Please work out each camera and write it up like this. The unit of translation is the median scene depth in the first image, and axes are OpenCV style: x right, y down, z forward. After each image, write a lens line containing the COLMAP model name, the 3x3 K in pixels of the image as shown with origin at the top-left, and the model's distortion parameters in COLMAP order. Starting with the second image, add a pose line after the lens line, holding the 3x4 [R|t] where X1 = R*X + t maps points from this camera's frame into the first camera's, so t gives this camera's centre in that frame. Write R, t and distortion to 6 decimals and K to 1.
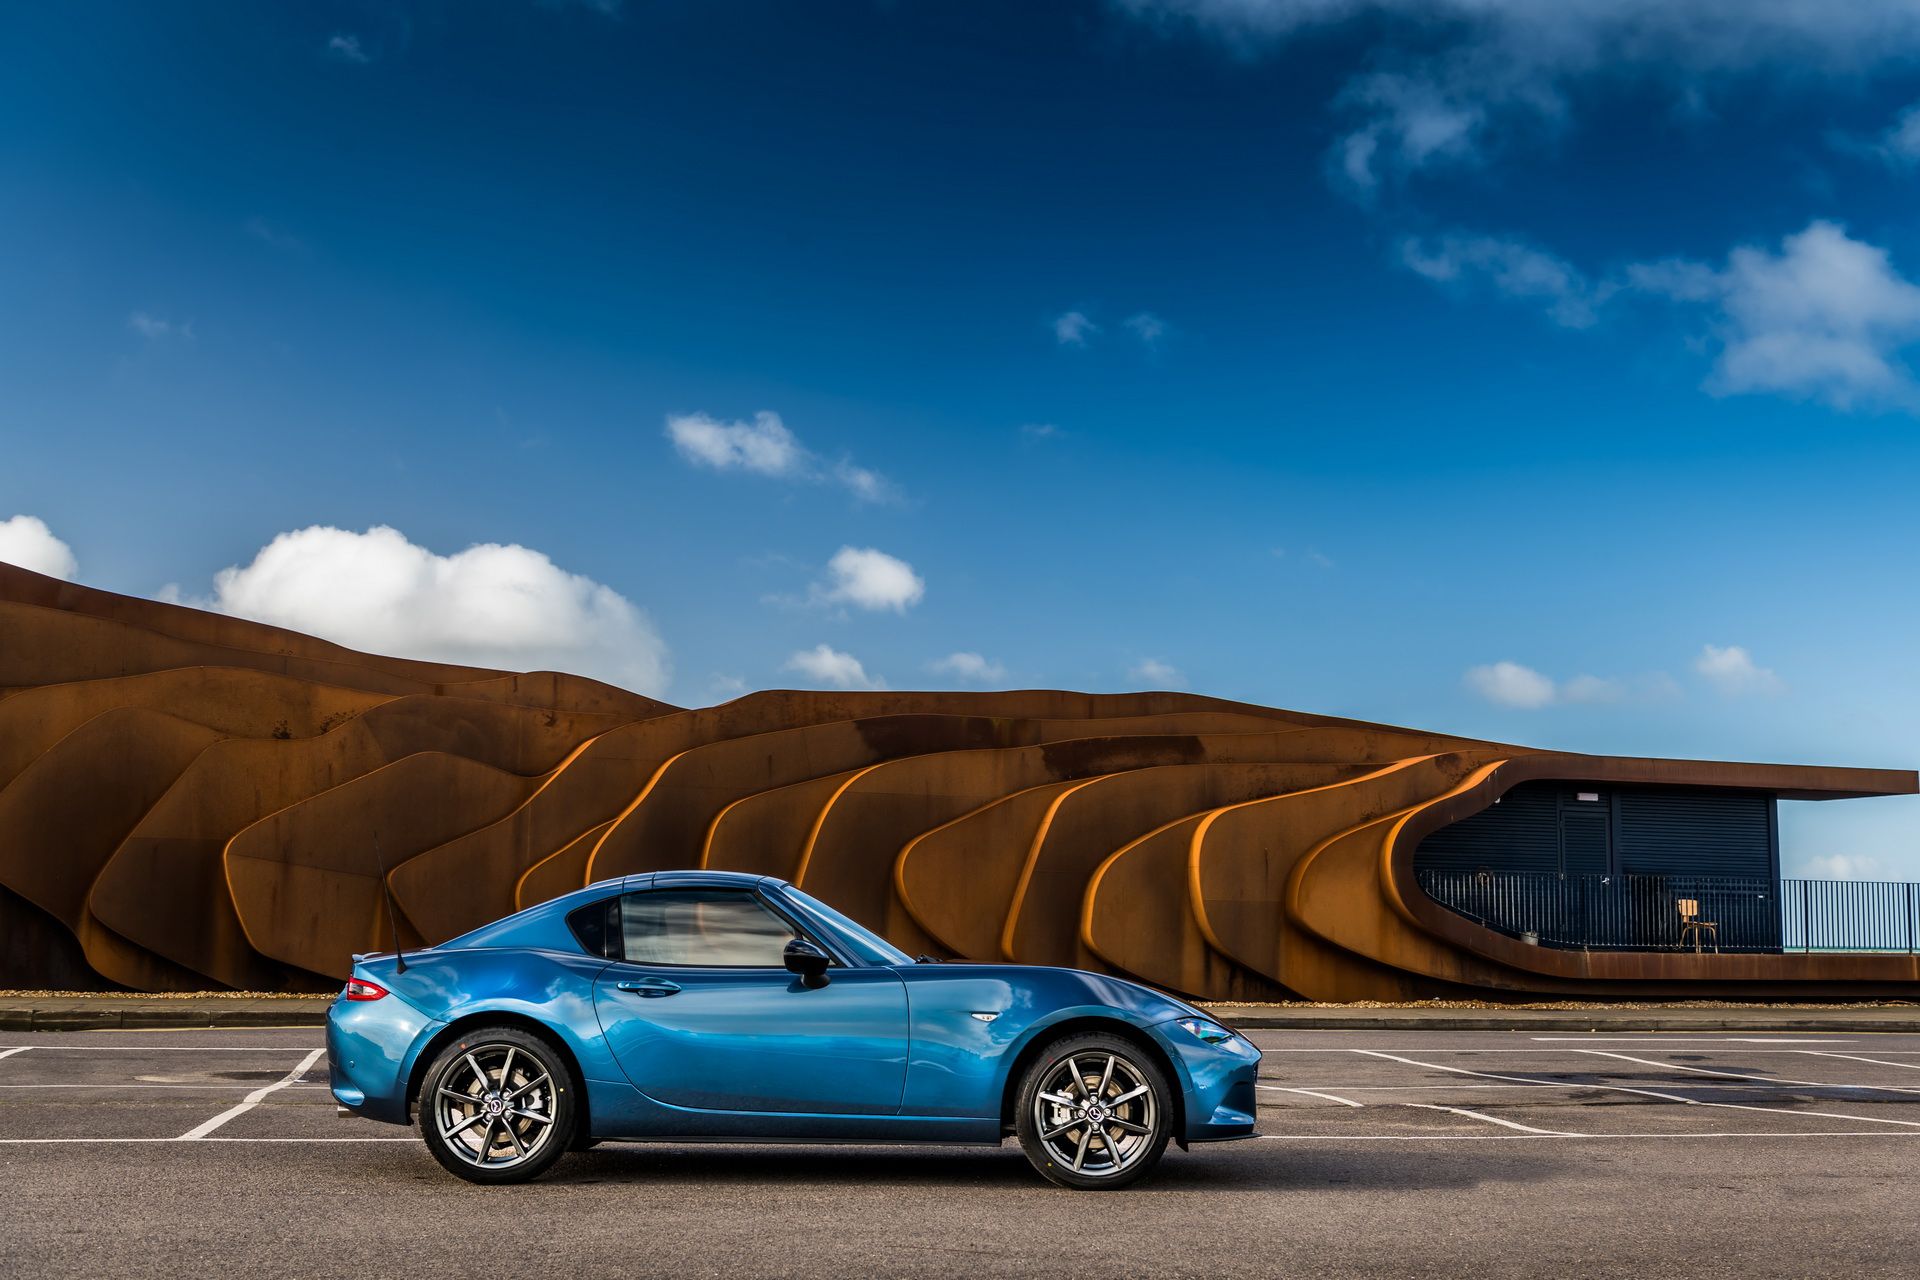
lens RADIAL K [[2318.2, 0, 977.2], [0, 2318.2, 619.6], [0, 0, 1]] dist [0.009251, 0.000000]
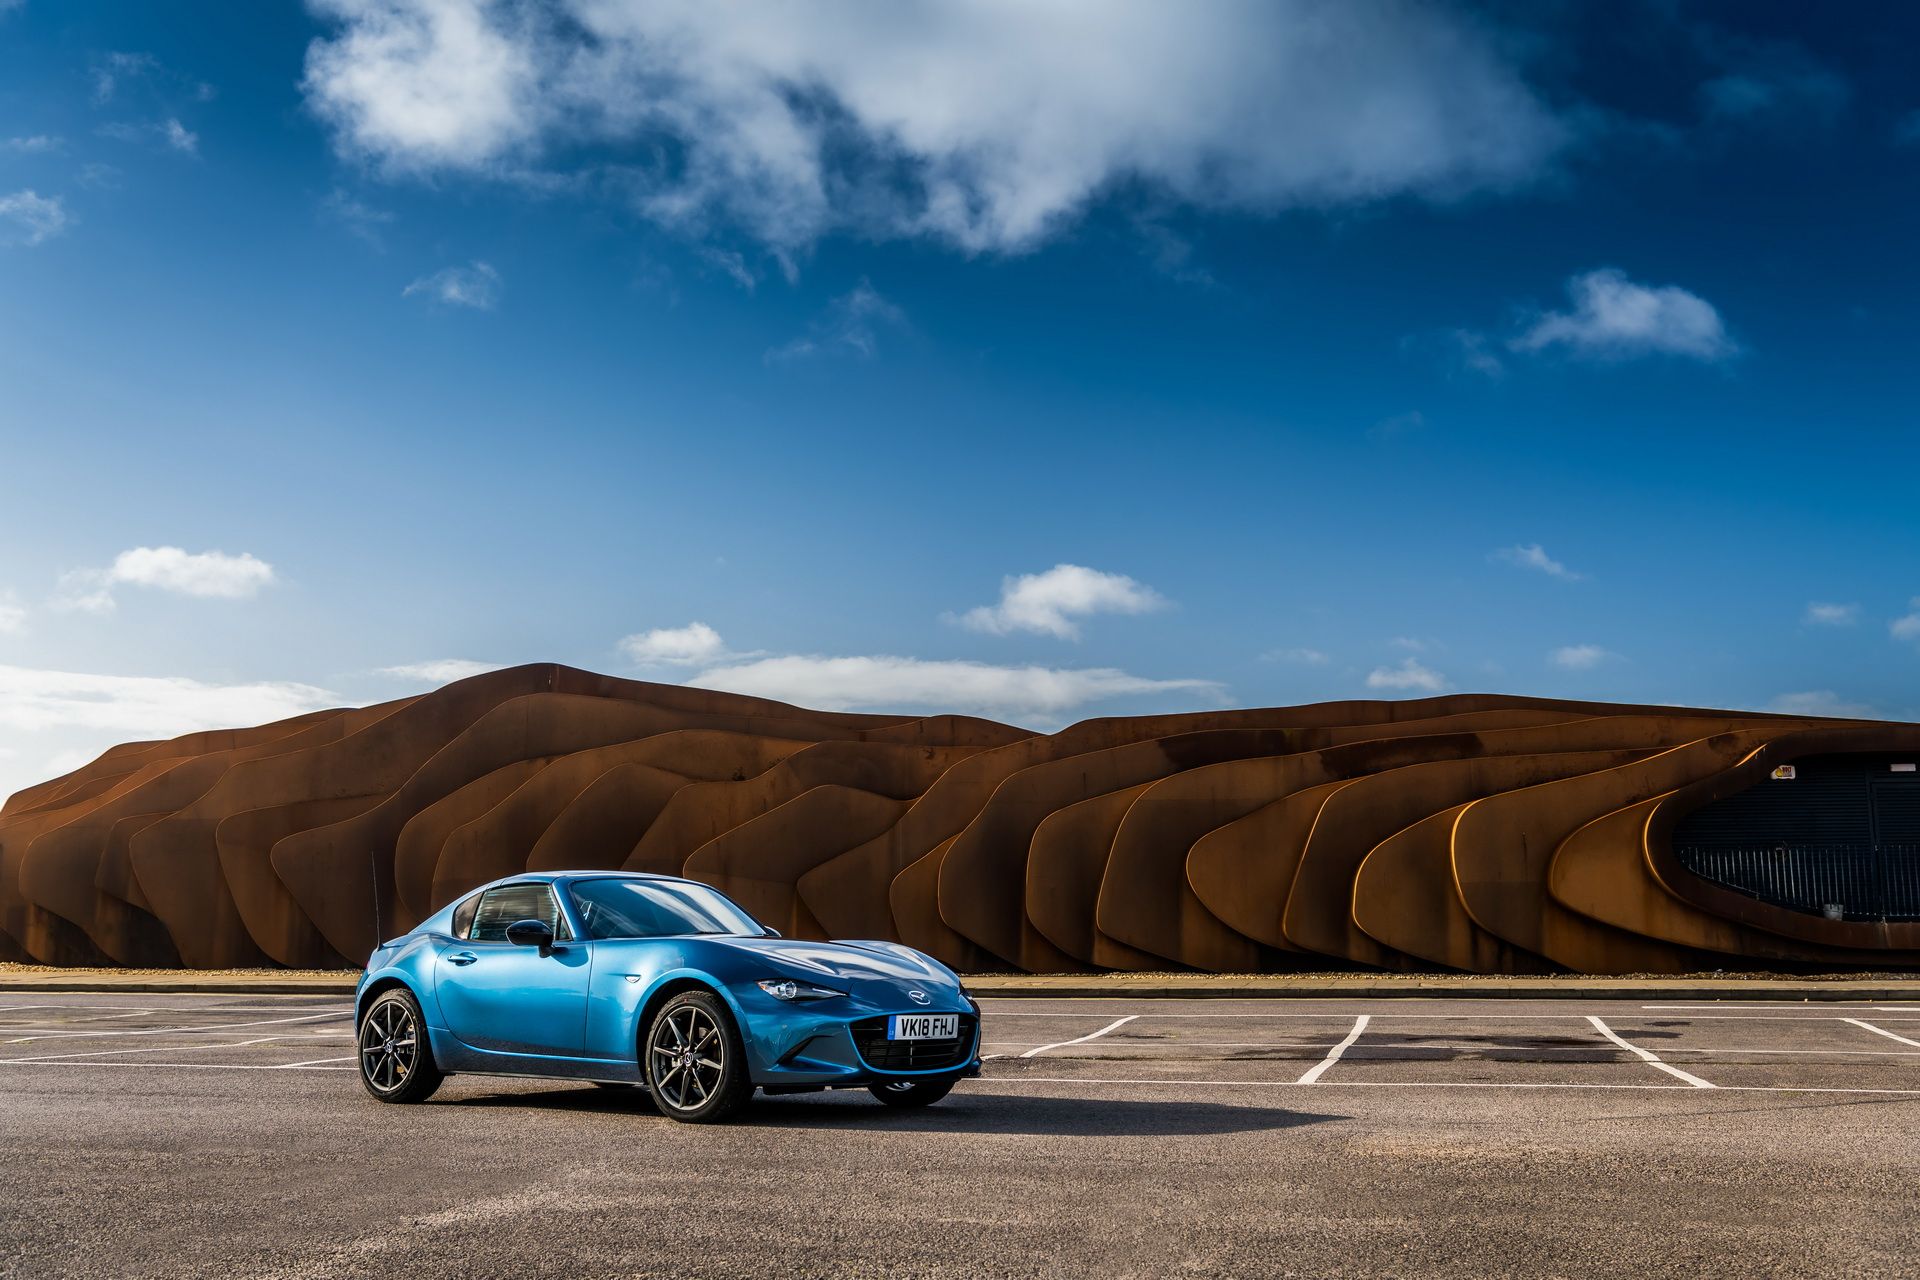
lens RADIAL K [[1981.1, 0, 949.6], [0, 1981.1, 620.4], [0, 0, 1]] dist [0.011022, 0.000000]
pose [[0.884217, -0.090840, -0.458157, 0.324148], [0.081288, 0.995865, -0.040571, 0.015672], [0.459948, -0.001369, 0.887945, 0.053729]]
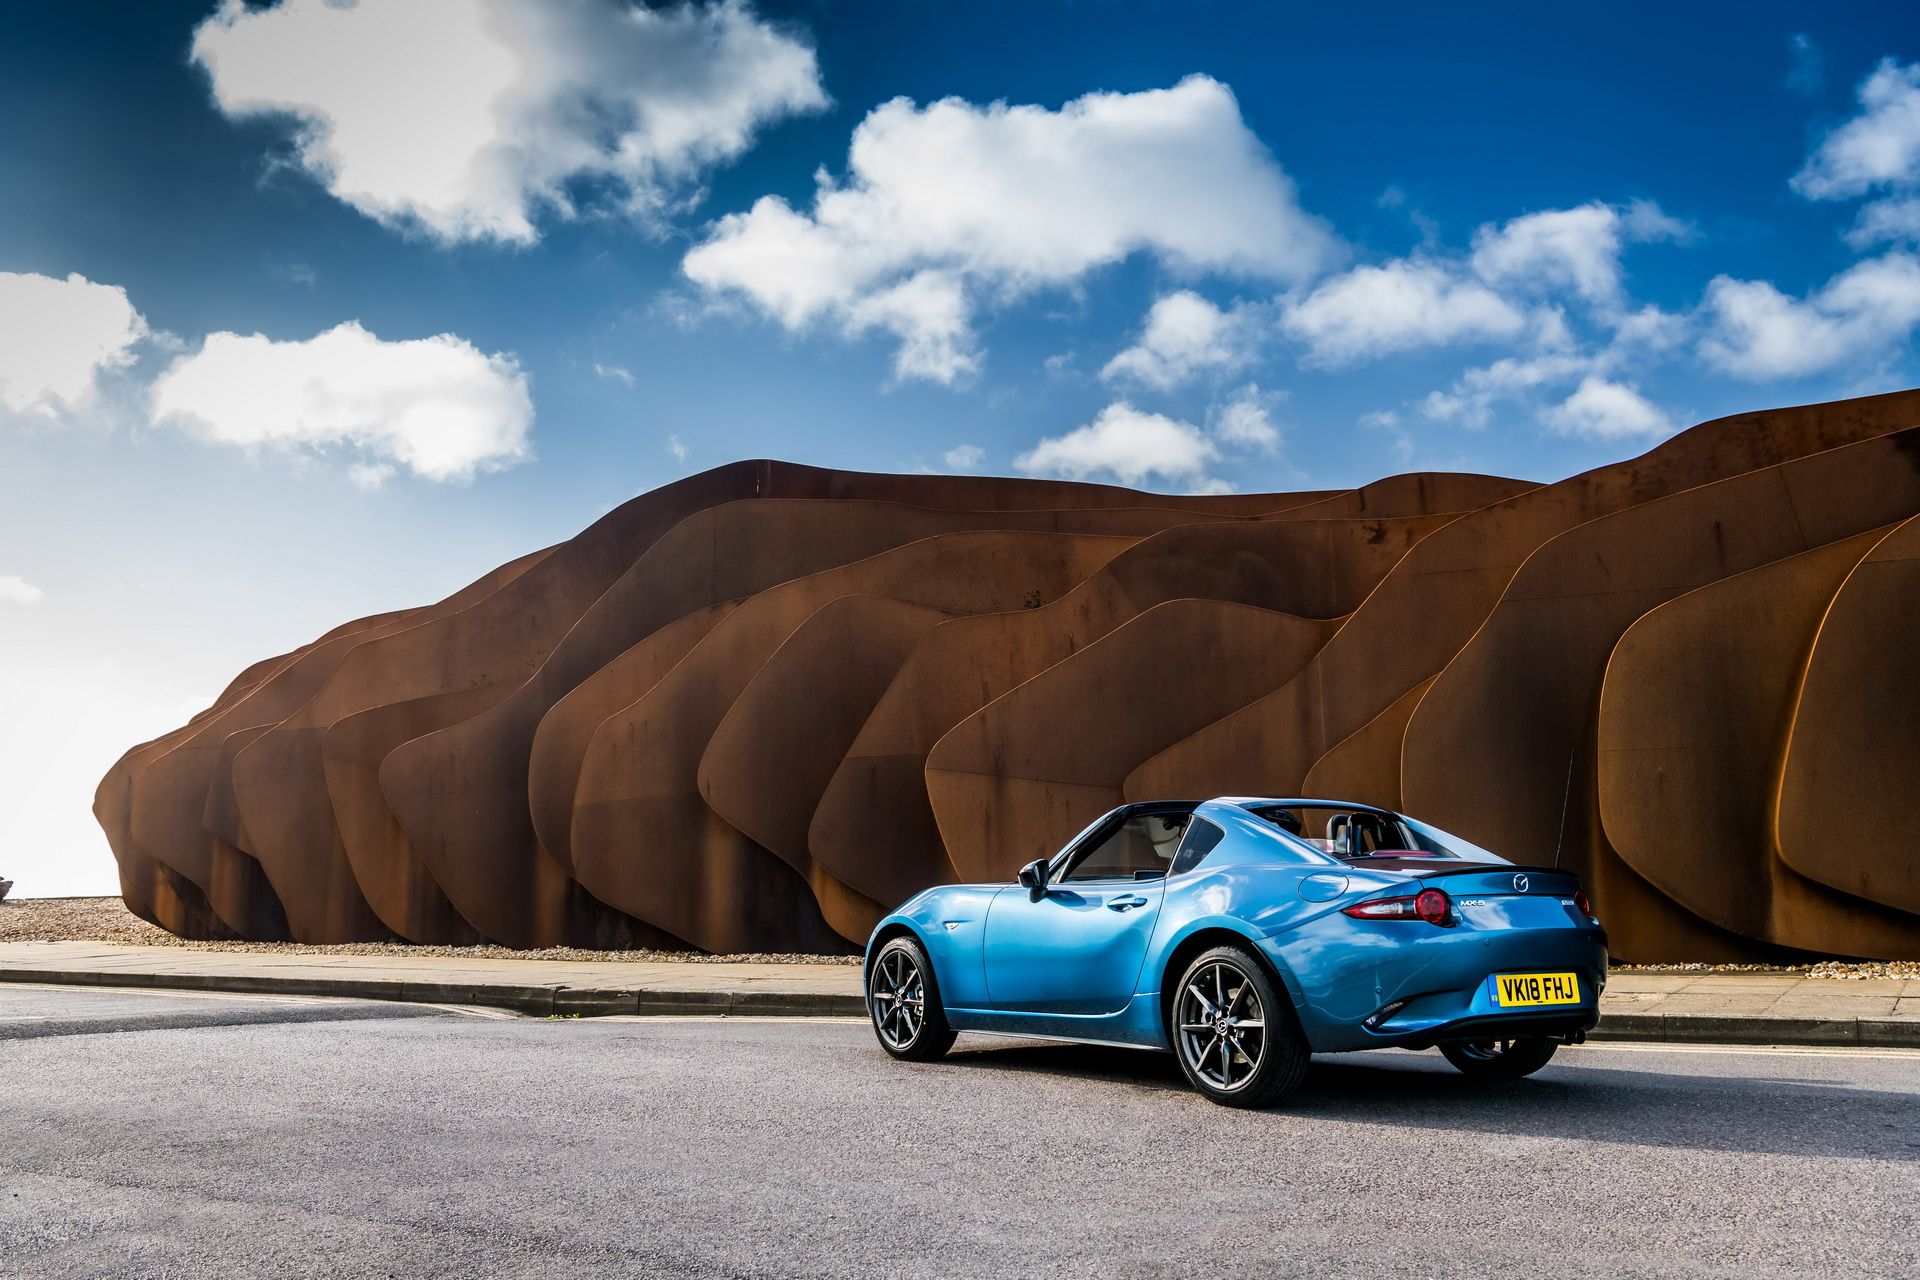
lens RADIAL K [[1661.8, 0, 964.2], [0, 1661.8, 627.9], [0, 0, 1]] dist [-0.003463, -0.002588]
pose [[0.714773, -0.135120, -0.686179, 0.049466], [0.119552, 0.990323, -0.070477, 0.088872], [0.689062, -0.031659, 0.724011, 0.585274]]
